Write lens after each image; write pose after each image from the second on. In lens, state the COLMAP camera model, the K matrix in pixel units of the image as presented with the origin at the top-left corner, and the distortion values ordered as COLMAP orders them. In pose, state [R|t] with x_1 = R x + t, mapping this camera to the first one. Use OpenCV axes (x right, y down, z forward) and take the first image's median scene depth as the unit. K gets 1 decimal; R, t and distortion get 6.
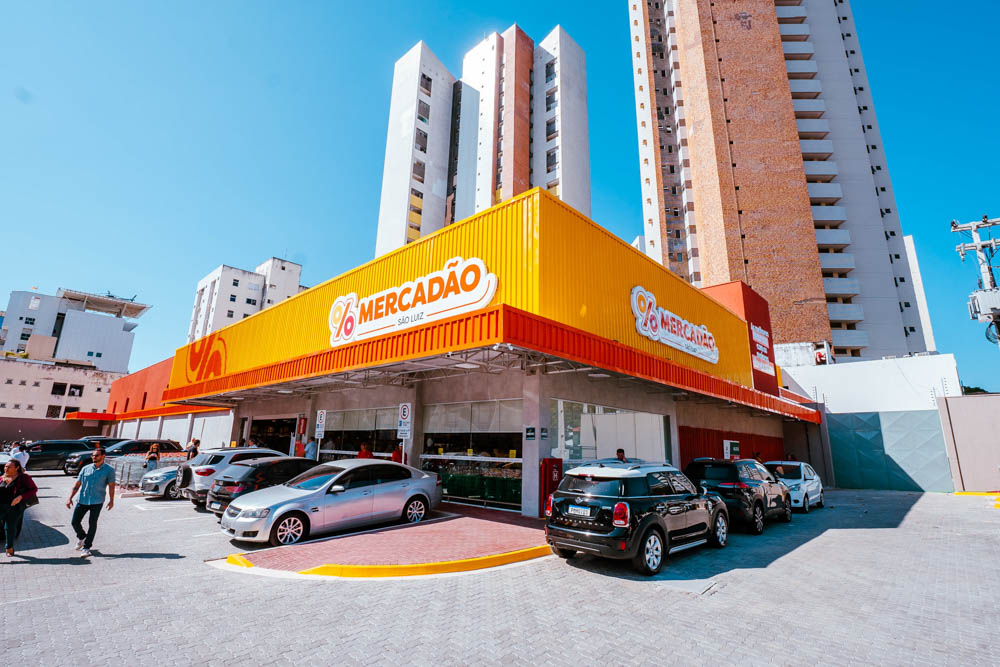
lens RADIAL K [[485.5, 0, 496.5], [0, 485.5, 324.7], [0, 0, 1]] dist [-0.040696, 0.008878]
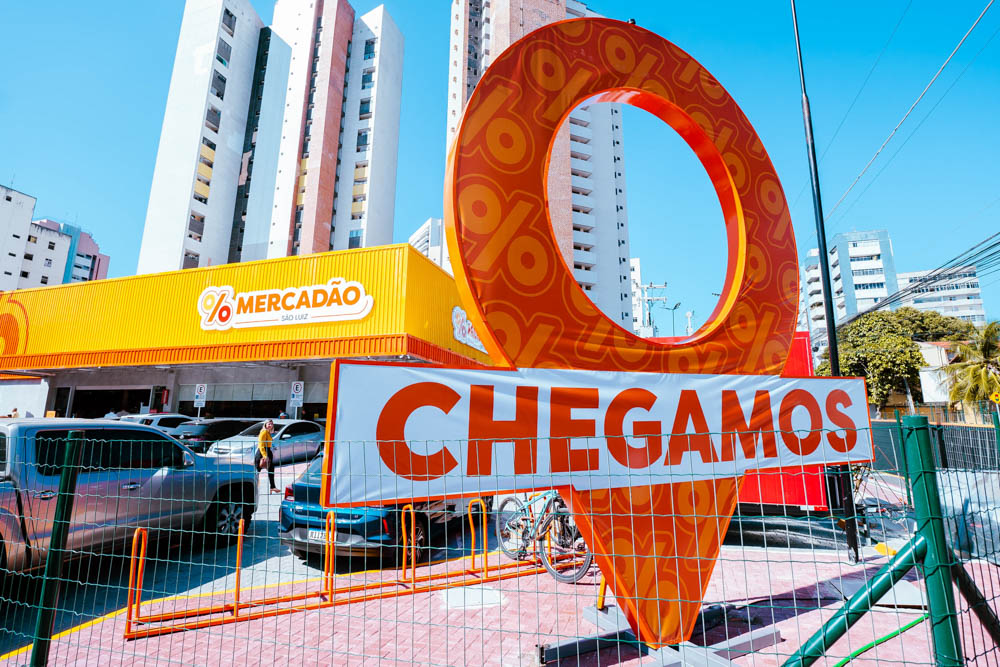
lens RADIAL K [[485.5, 0, 506.2], [0, 485.5, 330.4], [0, 0, 1]] dist [-0.040696, 0.008878]
pose [[0.891913, 0.072661, 0.446332, -0.146073], [-0.100547, 0.994165, 0.039078, -0.050841], [-0.440887, -0.079732, 0.894014, -0.252492]]
